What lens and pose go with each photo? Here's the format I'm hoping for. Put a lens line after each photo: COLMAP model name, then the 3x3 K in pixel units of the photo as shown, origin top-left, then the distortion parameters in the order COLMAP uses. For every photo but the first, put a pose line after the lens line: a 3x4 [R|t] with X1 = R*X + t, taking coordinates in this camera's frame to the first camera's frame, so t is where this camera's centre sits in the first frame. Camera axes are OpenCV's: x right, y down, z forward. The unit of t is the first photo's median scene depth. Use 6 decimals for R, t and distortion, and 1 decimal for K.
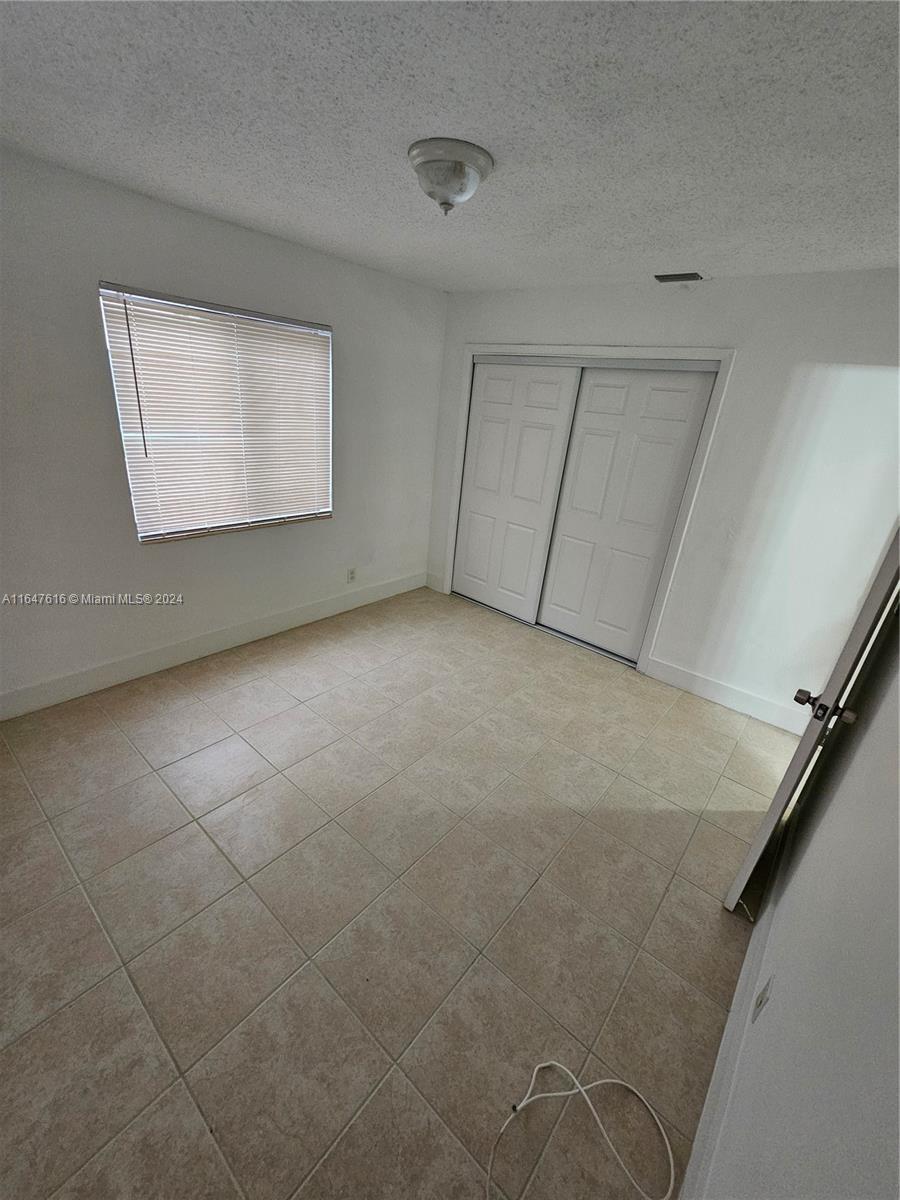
lens RADIAL K [[491.6, 0, 448.3], [0, 491.6, 600.1], [0, 0, 1]] dist [0.001412, -0.000308]
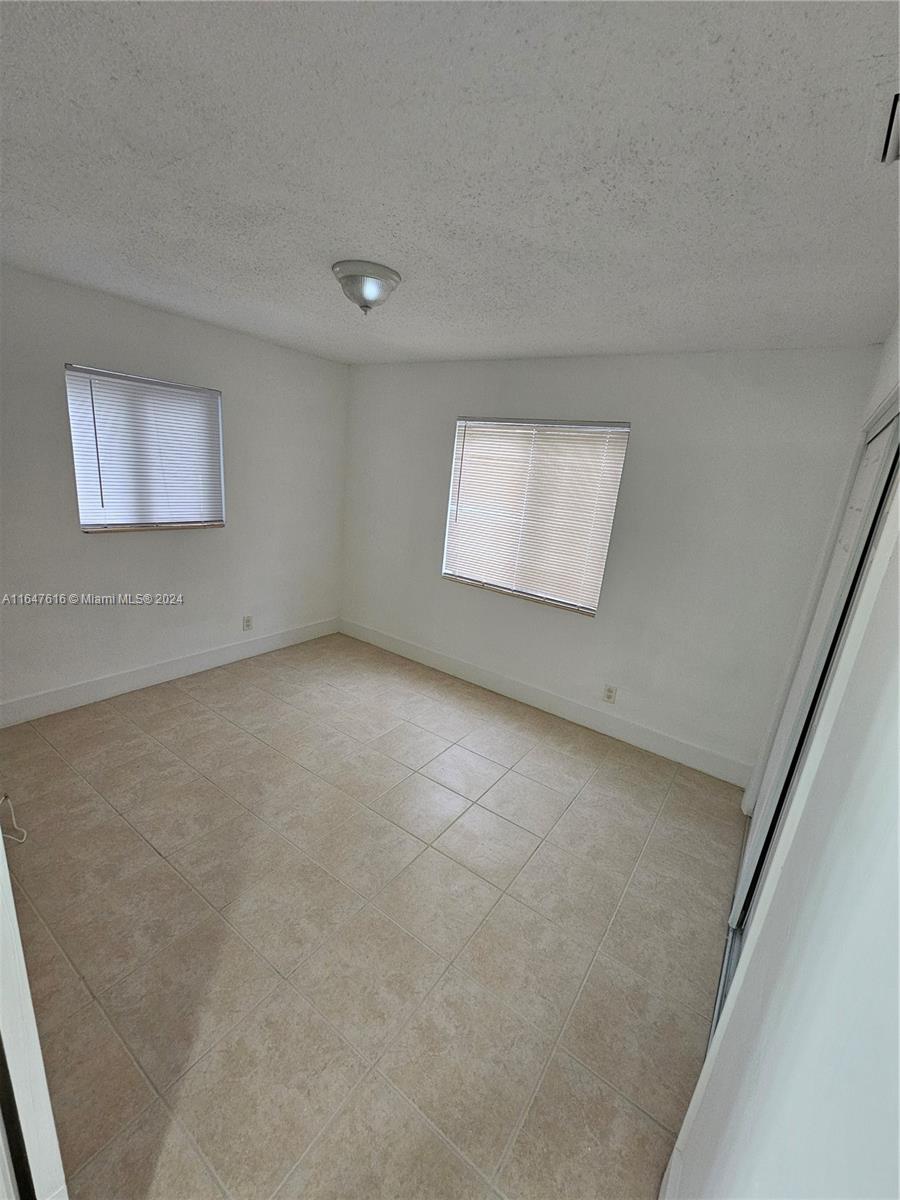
lens RADIAL K [[491.6, 0, 448.3], [0, 491.6, 600.1], [0, 0, 1]] dist [0.001412, -0.000308]
pose [[0.098421, 0.190412, -0.976758, 0.773336], [-0.465592, 0.876282, 0.123910, -0.226469], [0.879510, 0.442575, 0.174899, 0.727735]]
